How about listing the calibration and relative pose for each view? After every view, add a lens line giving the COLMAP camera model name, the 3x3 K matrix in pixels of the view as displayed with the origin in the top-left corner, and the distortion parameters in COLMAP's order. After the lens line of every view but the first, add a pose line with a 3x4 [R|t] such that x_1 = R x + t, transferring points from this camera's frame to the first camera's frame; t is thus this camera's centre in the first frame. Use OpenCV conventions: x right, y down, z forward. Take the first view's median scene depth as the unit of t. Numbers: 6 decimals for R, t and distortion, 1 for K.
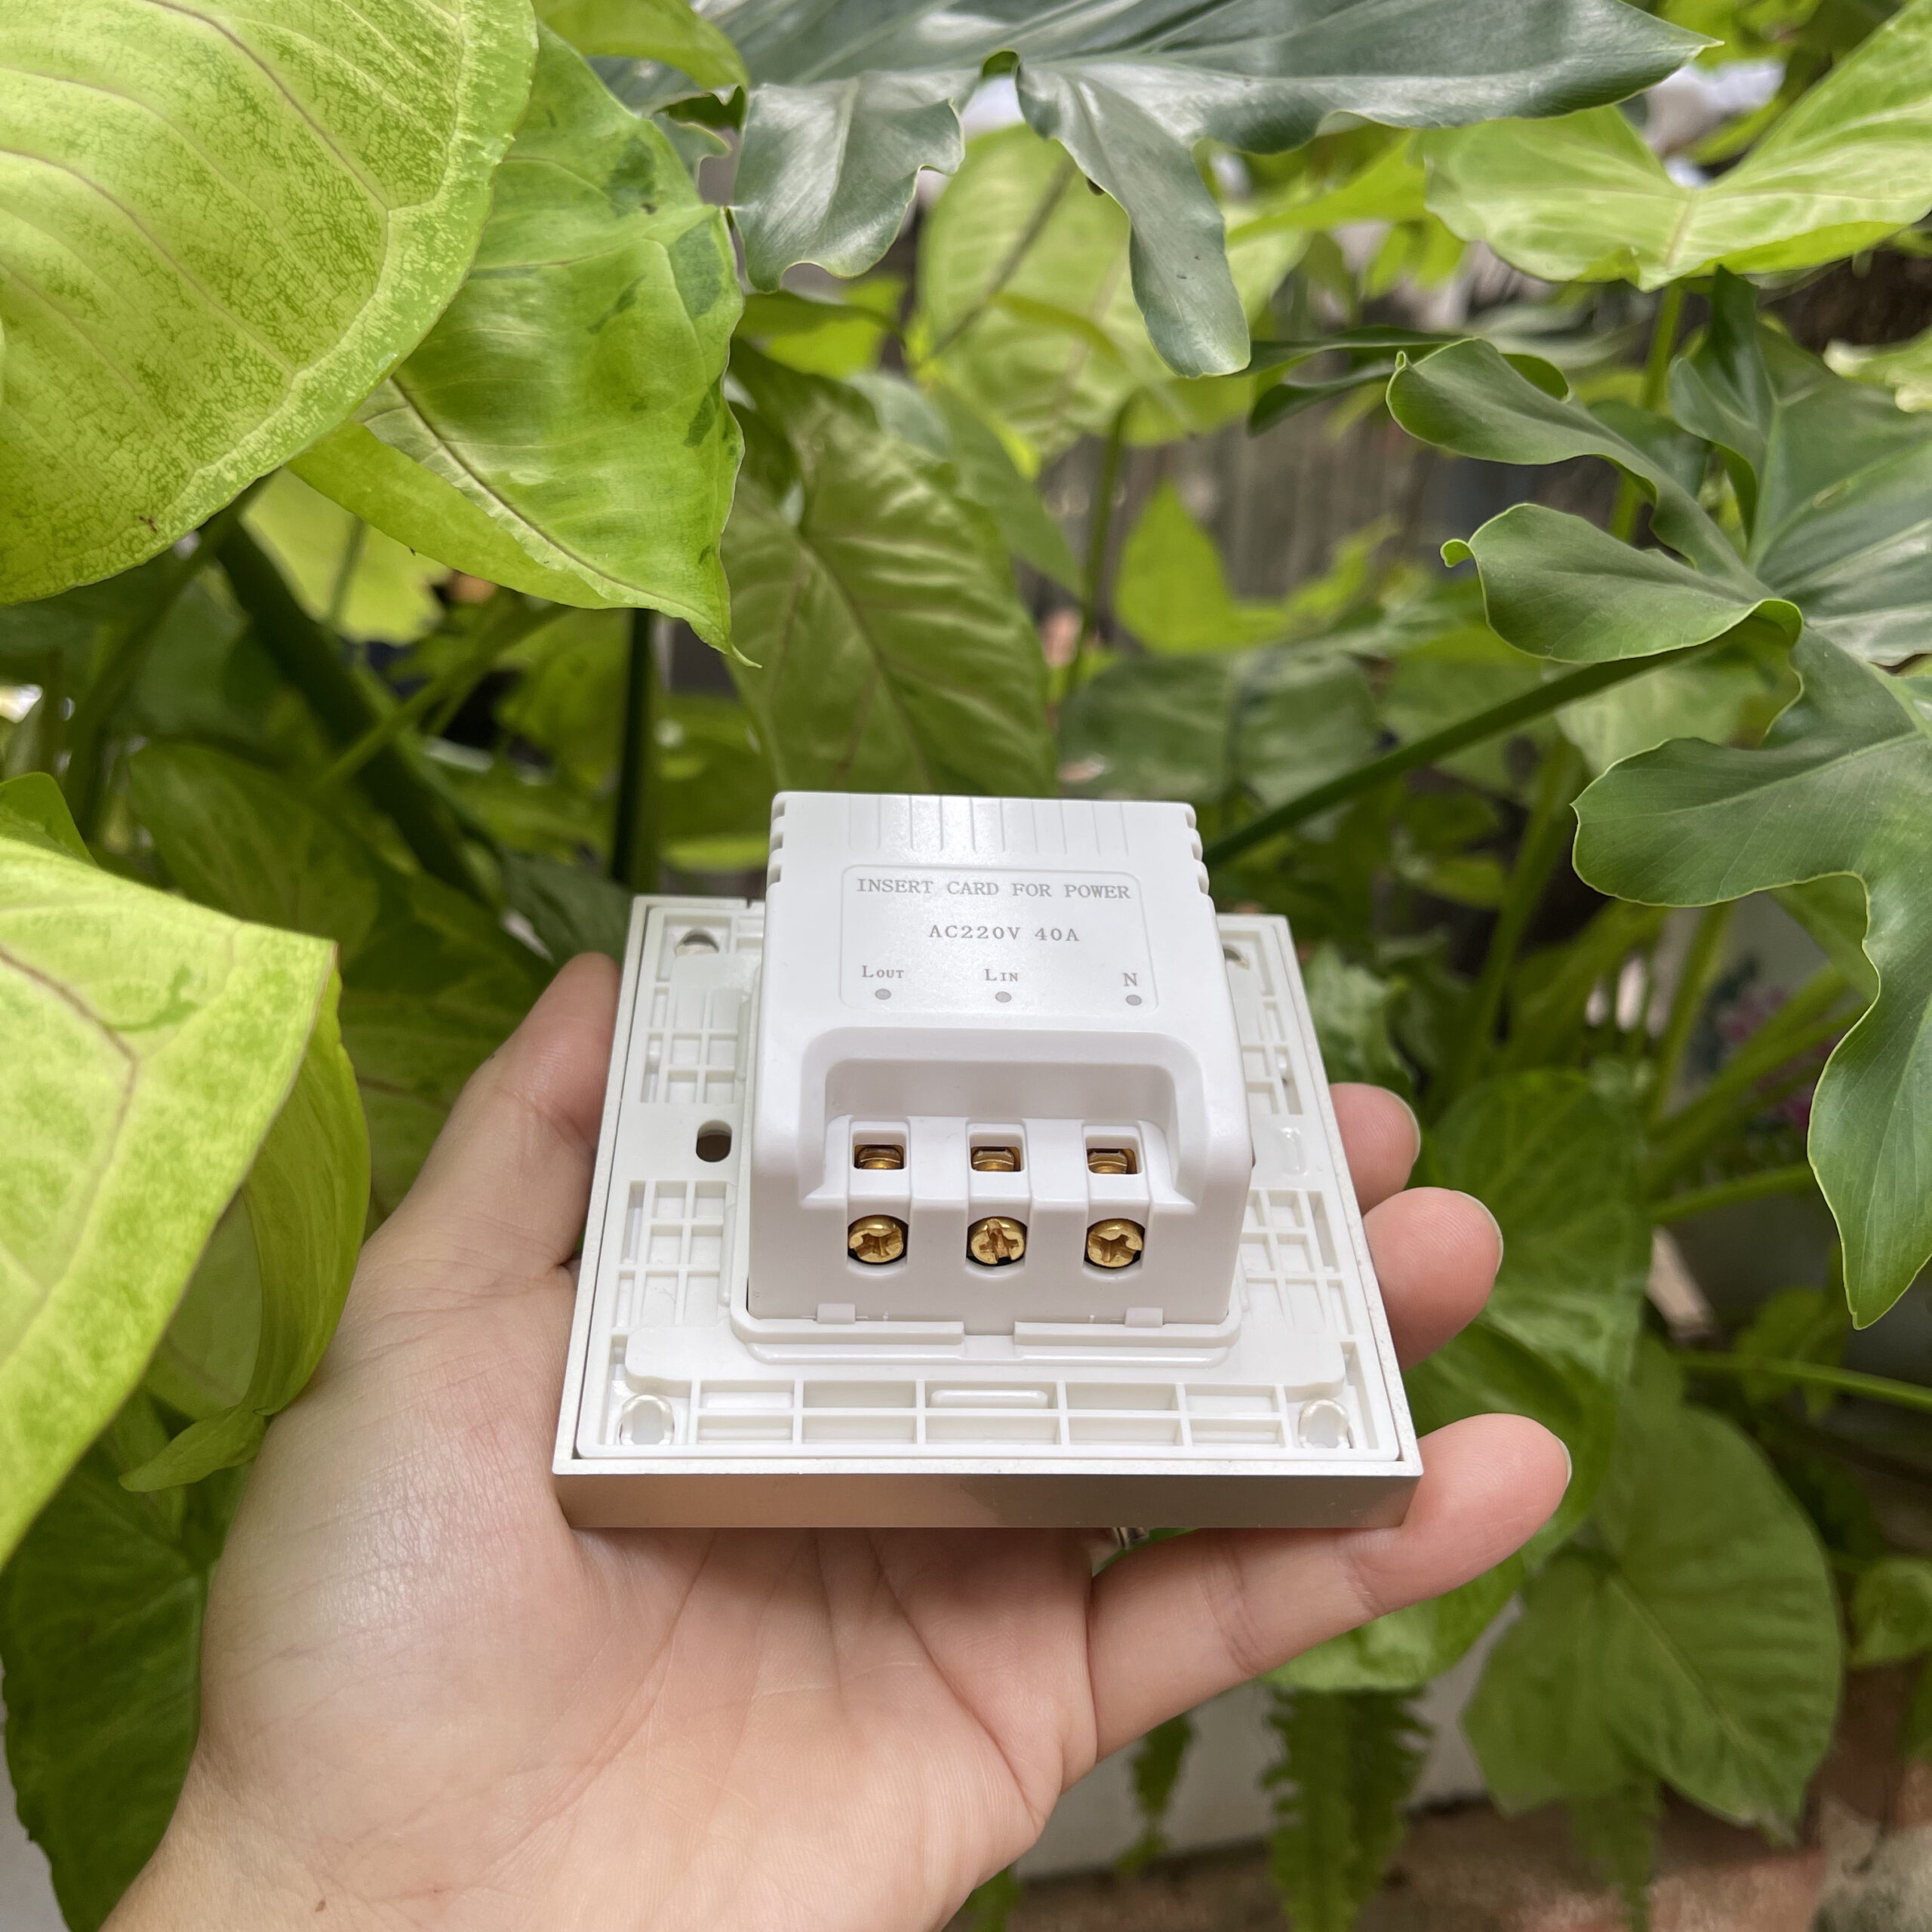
lens RADIAL K [[1901.6, 0, 993.3], [0, 1901.6, 976.0], [0, 0, 1]] dist [0.001903, 0.000000]
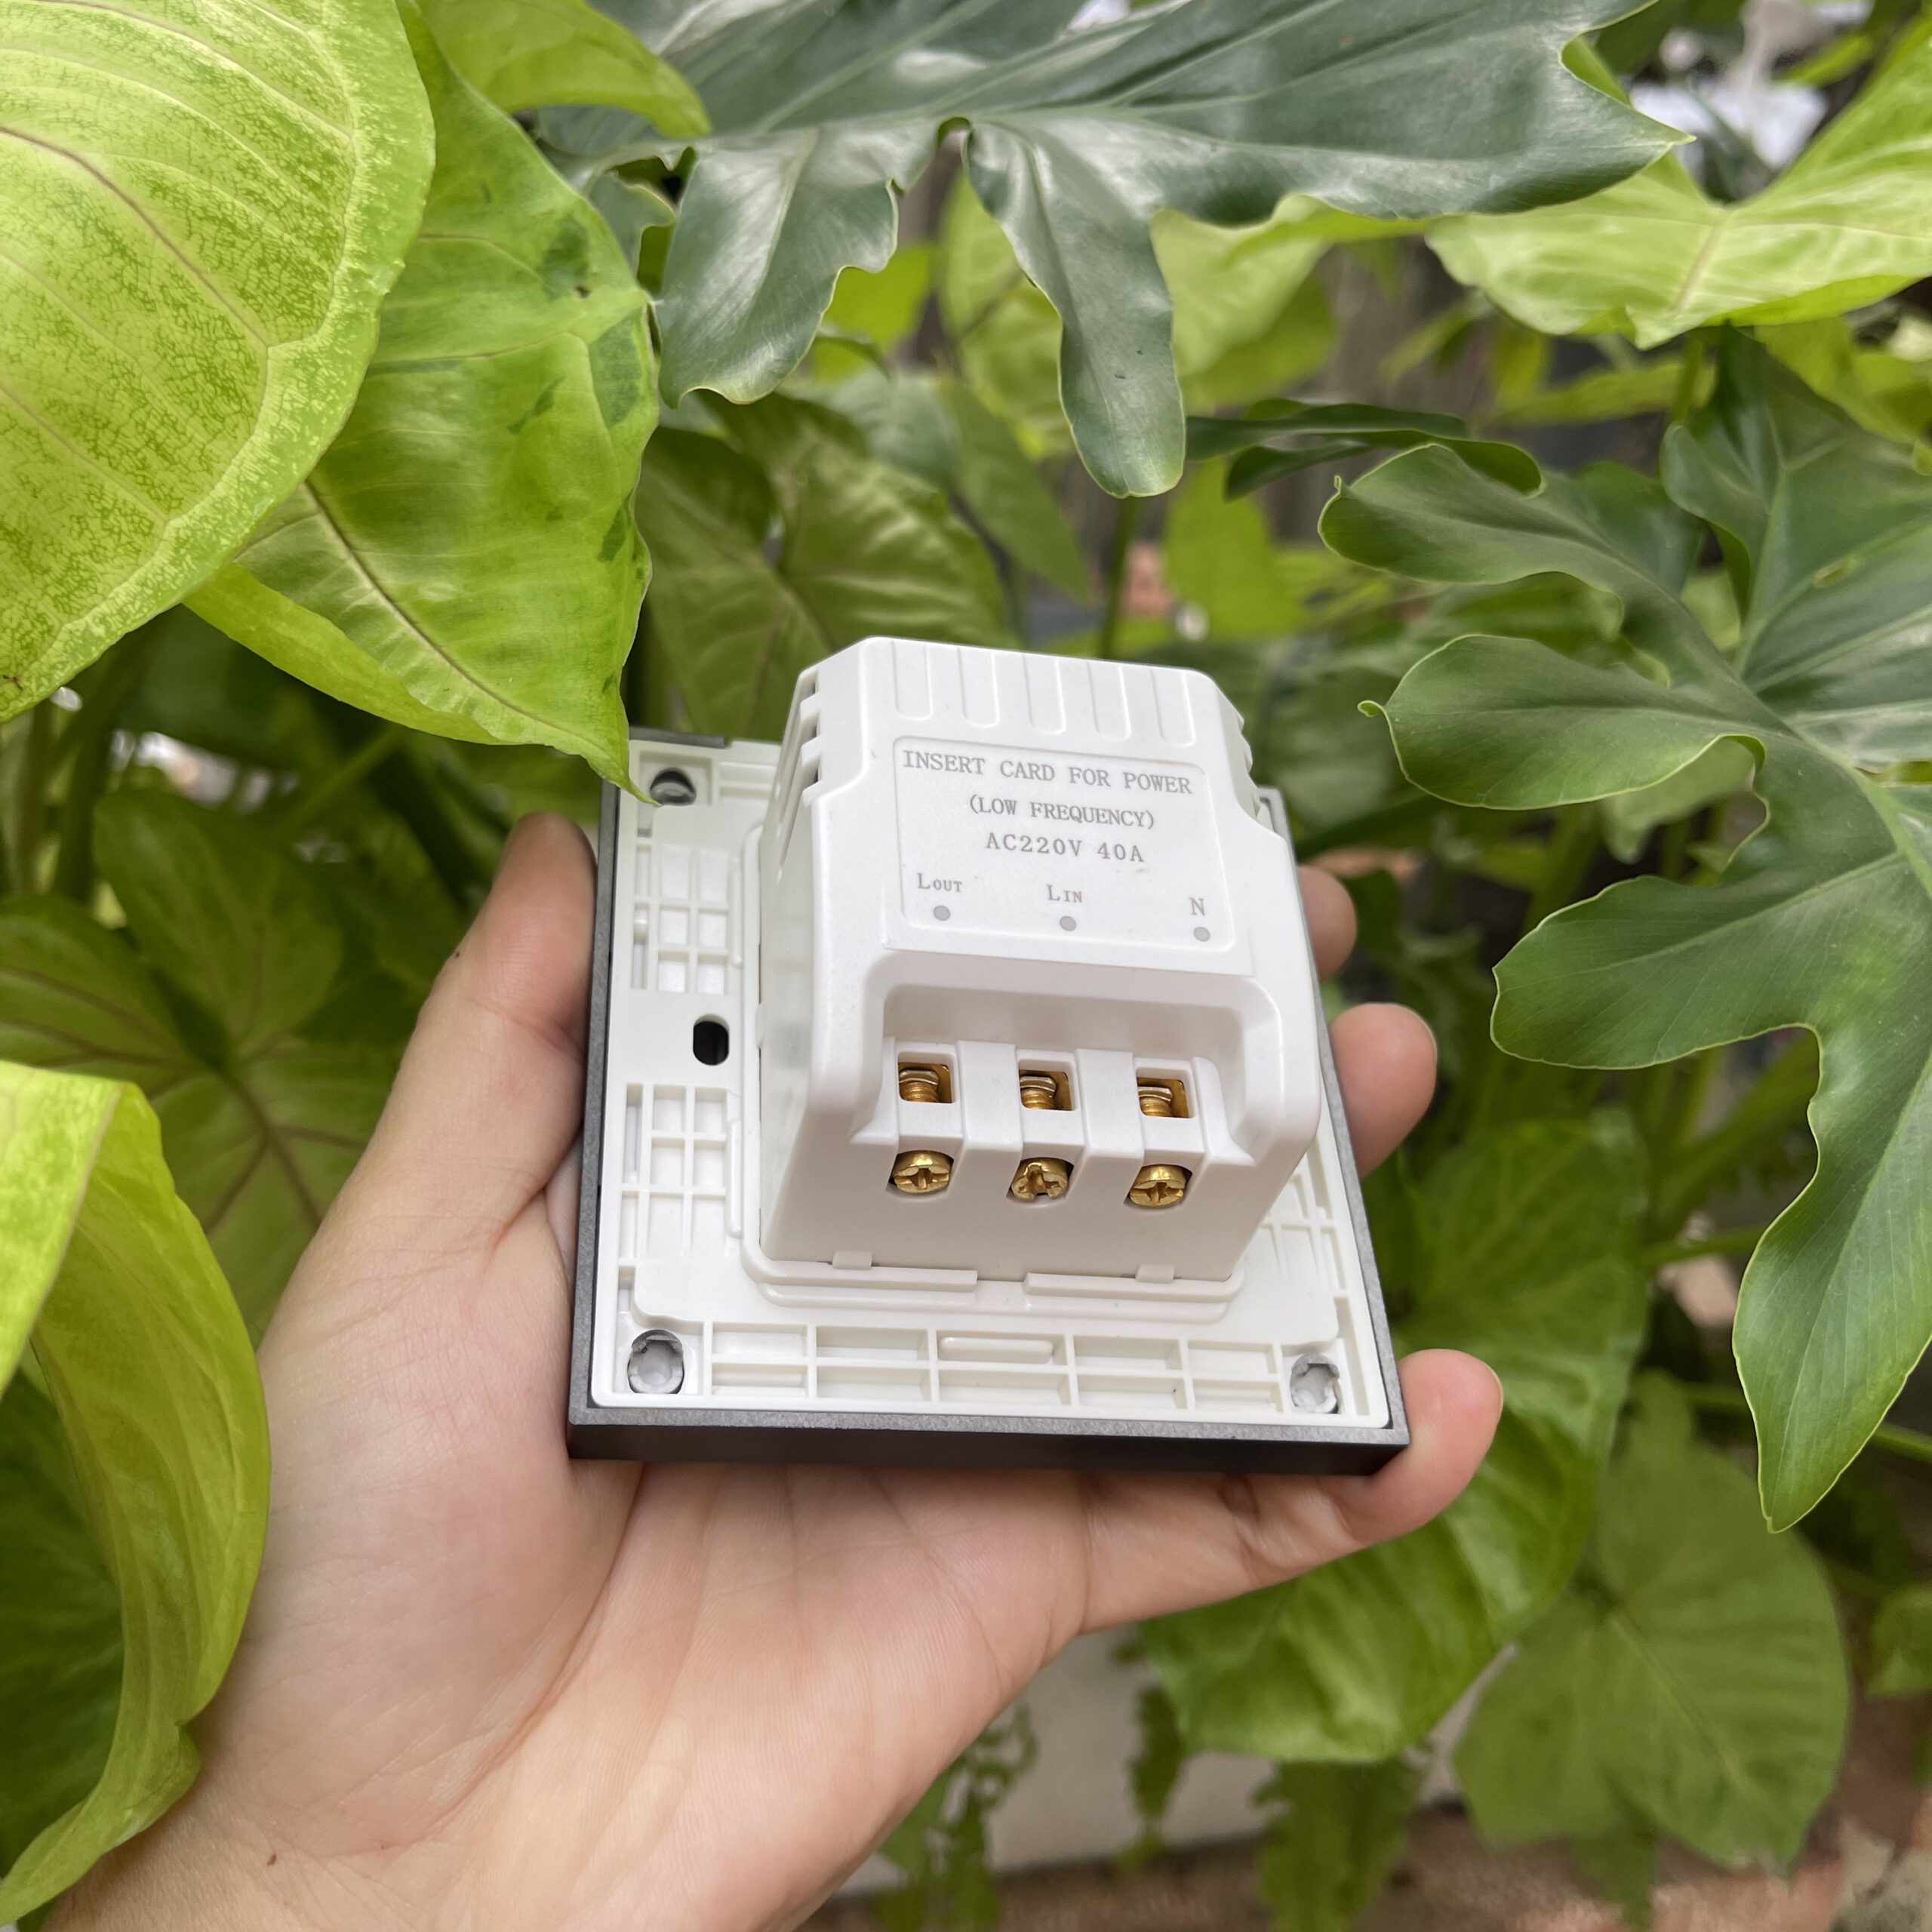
lens RADIAL K [[1901.6, 0, 1005.2], [0, 1901.6, 932.1], [0, 0, 1]] dist [0.001903, 0.000000]
pose [[0.998954, 0.019536, -0.041343, 0.097597], [-0.018170, 0.999284, 0.033174, -0.135813], [0.041961, -0.032388, 0.998594, 0.035906]]
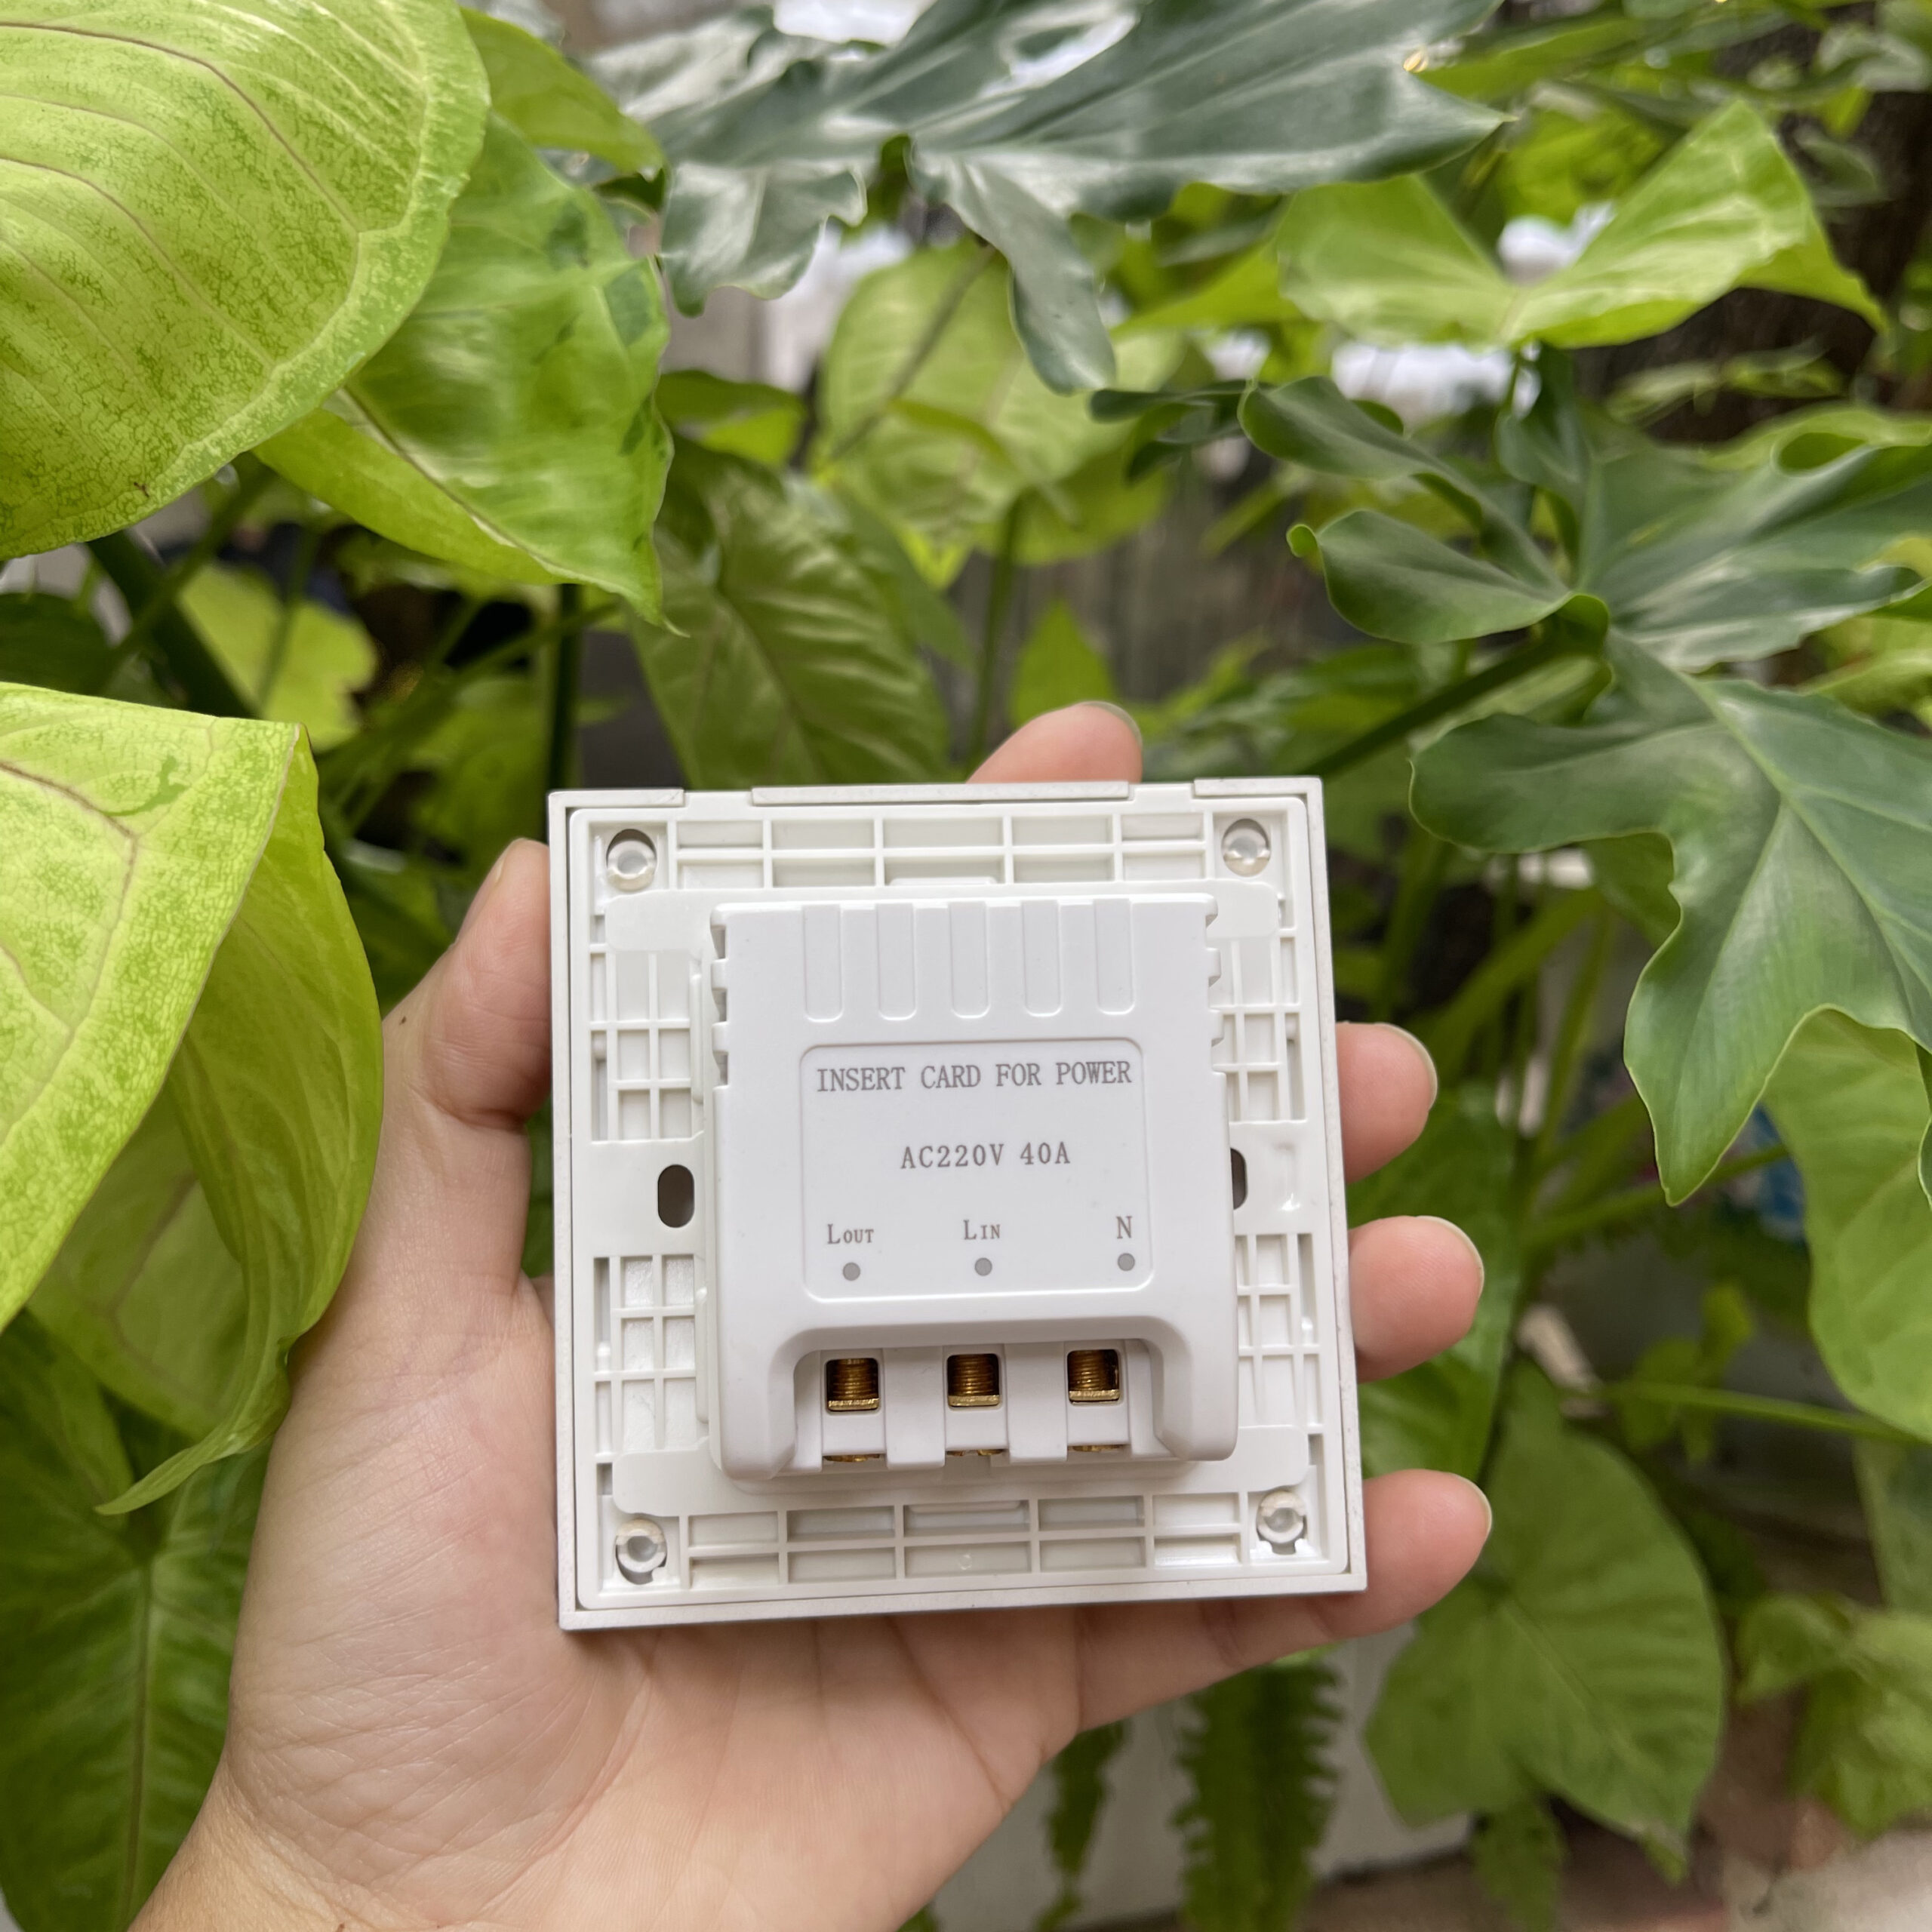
lens RADIAL K [[1901.6, 0, 981.7], [0, 1901.6, 977.4], [0, 0, 1]] dist [0.001903, 0.000000]
pose [[0.999085, -0.008343, 0.041940, 0.003175], [0.011948, 0.996185, -0.086445, 0.137627], [-0.041059, 0.086867, 0.995373, -0.105218]]
